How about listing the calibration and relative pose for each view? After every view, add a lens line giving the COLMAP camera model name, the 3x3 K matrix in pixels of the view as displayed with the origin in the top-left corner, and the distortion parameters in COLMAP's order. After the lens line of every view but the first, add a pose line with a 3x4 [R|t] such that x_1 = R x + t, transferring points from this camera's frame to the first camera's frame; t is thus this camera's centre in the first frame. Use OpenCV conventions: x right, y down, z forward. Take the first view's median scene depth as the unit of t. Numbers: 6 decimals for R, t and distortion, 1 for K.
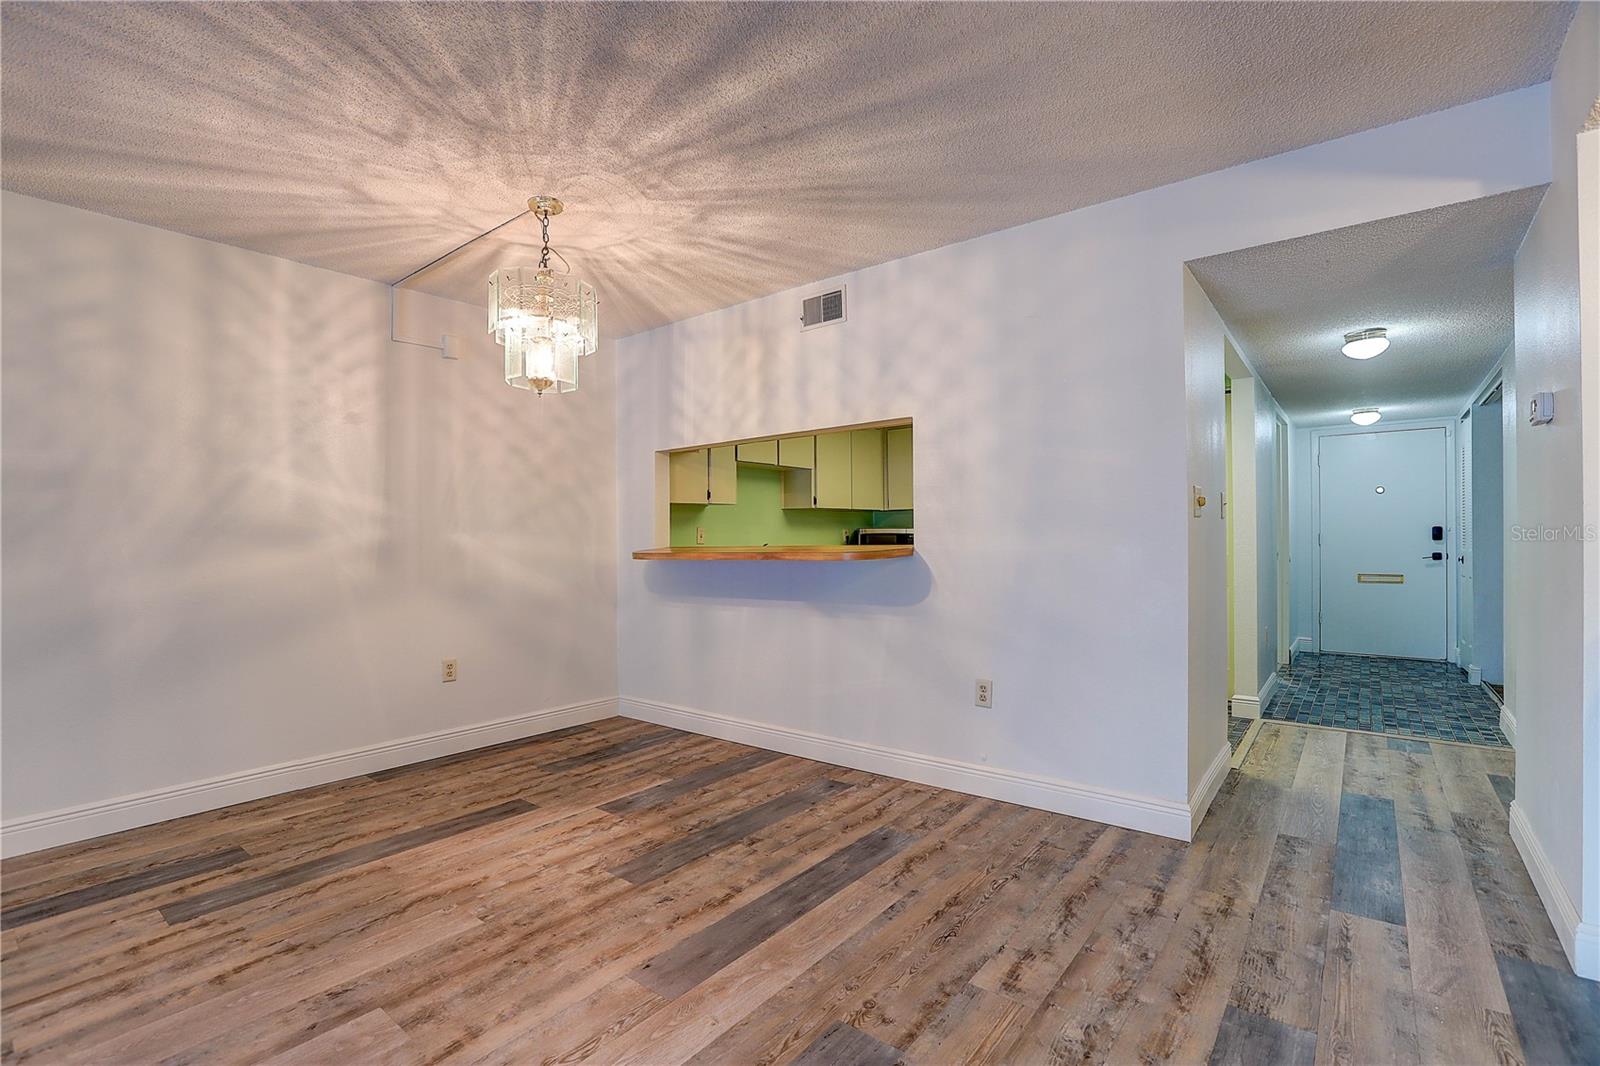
lens RADIAL K [[740.5, 0, 760.1], [0, 740.5, 534.3], [0, 0, 1]] dist [-0.025985, 0.001645]
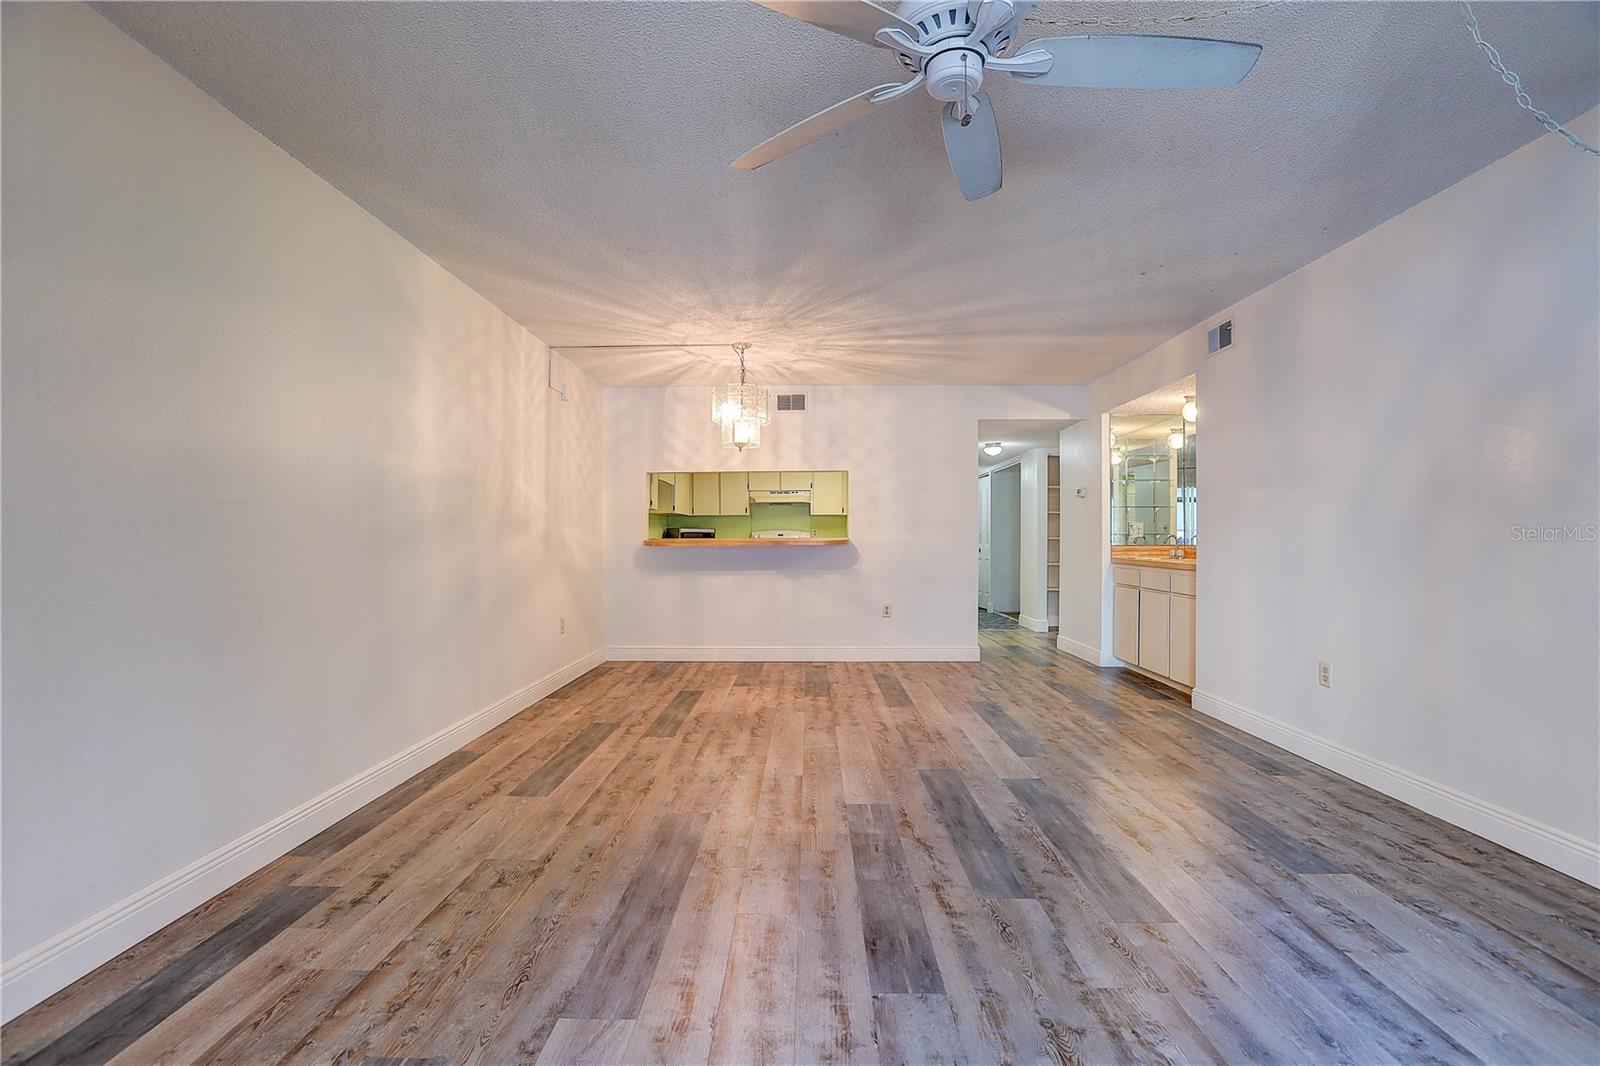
lens RADIAL K [[740.5, 0, 798.1], [0, 740.5, 539.4], [0, 0, 1]] dist [-0.025985, 0.001645]
pose [[0.784257, 0.008351, 0.620380, -1.138316], [-0.009399, 0.999955, -0.001579, 0.024368], [-0.620365, -0.004592, 0.784300, -0.440508]]
